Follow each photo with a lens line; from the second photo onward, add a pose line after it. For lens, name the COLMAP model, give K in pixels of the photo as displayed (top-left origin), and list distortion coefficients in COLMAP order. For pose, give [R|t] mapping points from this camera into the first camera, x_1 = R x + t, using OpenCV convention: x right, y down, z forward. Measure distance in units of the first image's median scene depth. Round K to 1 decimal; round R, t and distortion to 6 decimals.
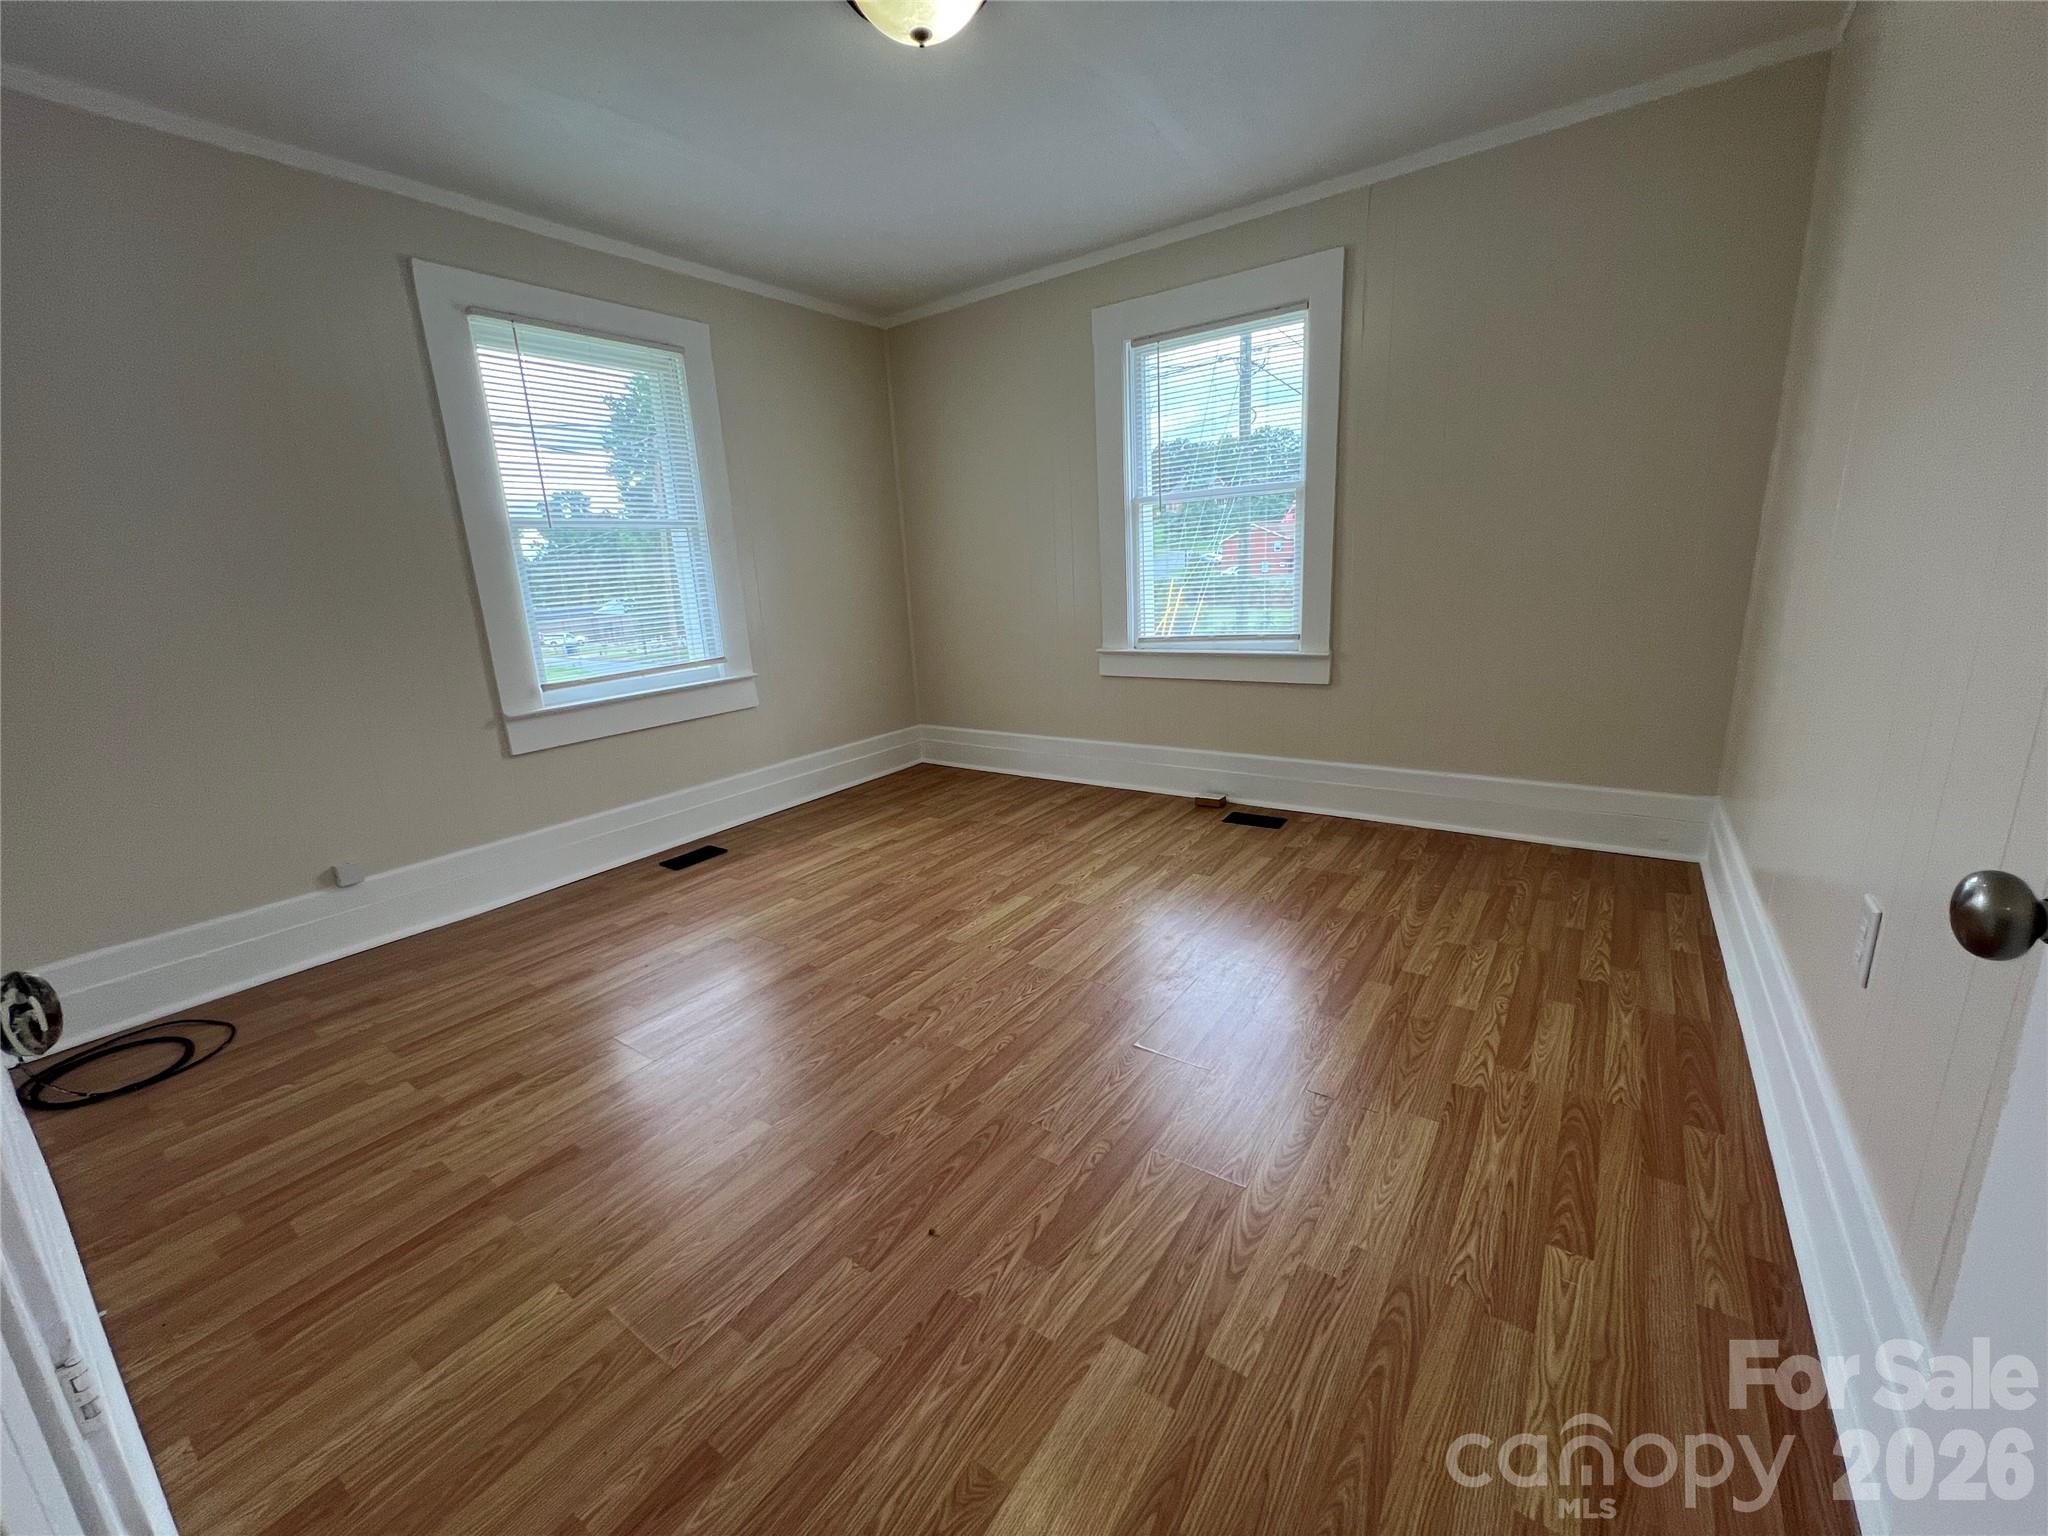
lens RADIAL K [[817.7, 0, 1025.0], [0, 817.7, 762.2], [0, 0, 1]] dist [-0.002617, 0.000858]
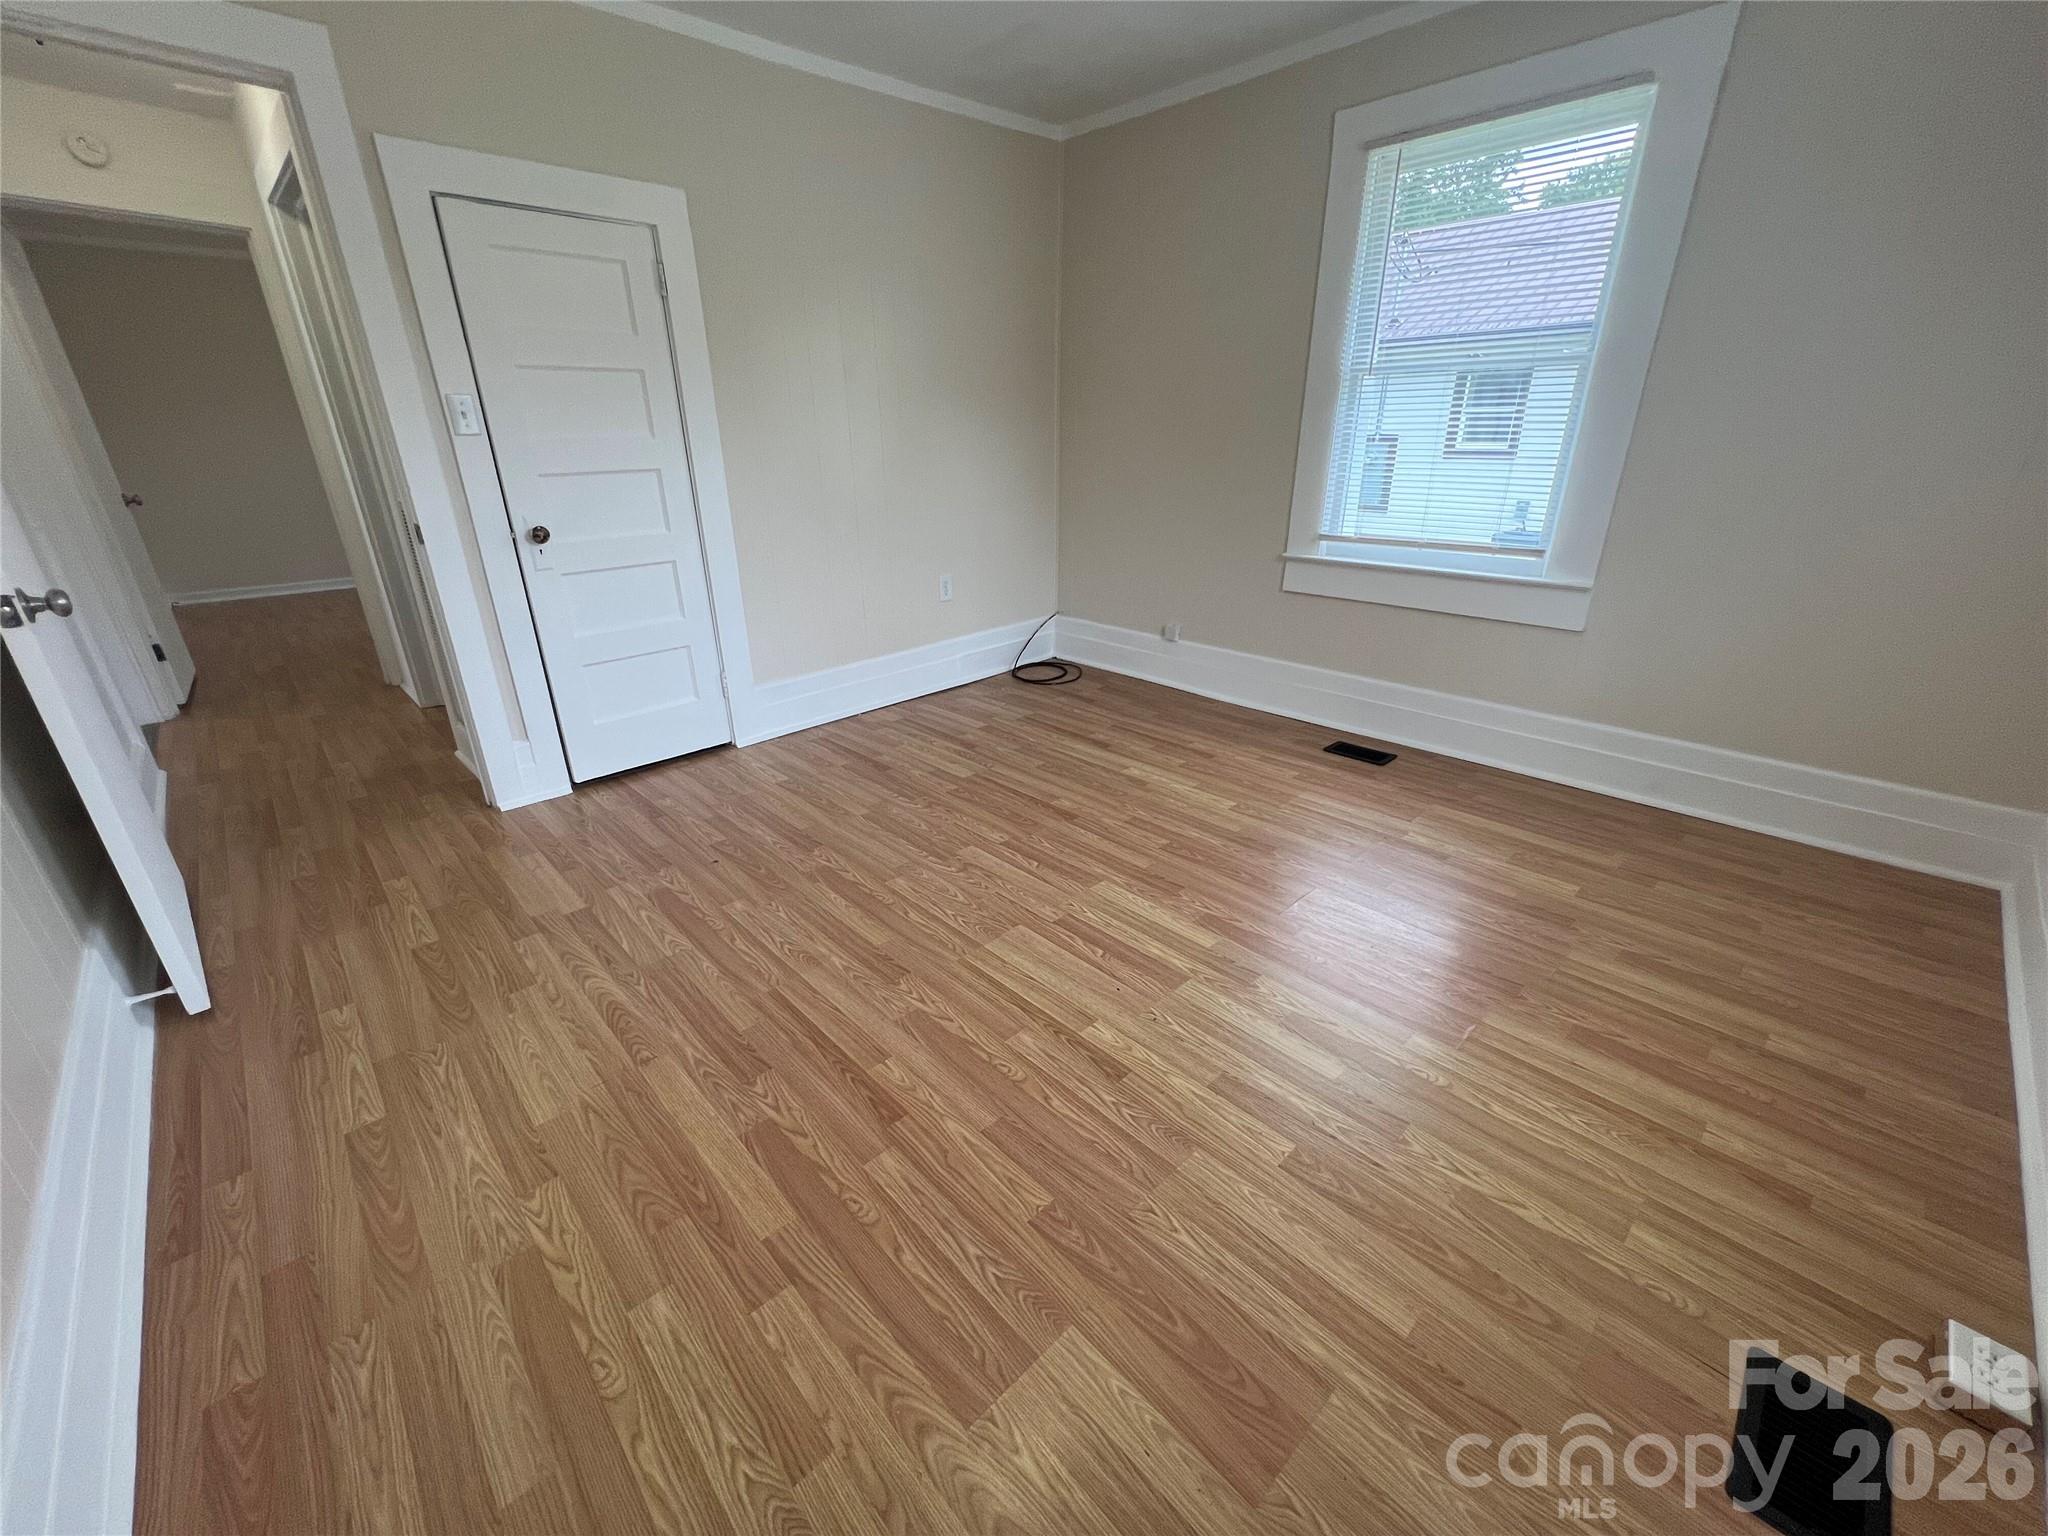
lens RADIAL K [[817.7, 0, 1017.0], [0, 817.7, 767.9], [0, 0, 1]] dist [-0.002617, 0.000858]
pose [[-0.195515, 0.426035, -0.883328, 0.641367], [-0.212524, 0.860901, 0.462258, -0.277565], [0.957396, 0.278107, -0.077776, 0.909653]]
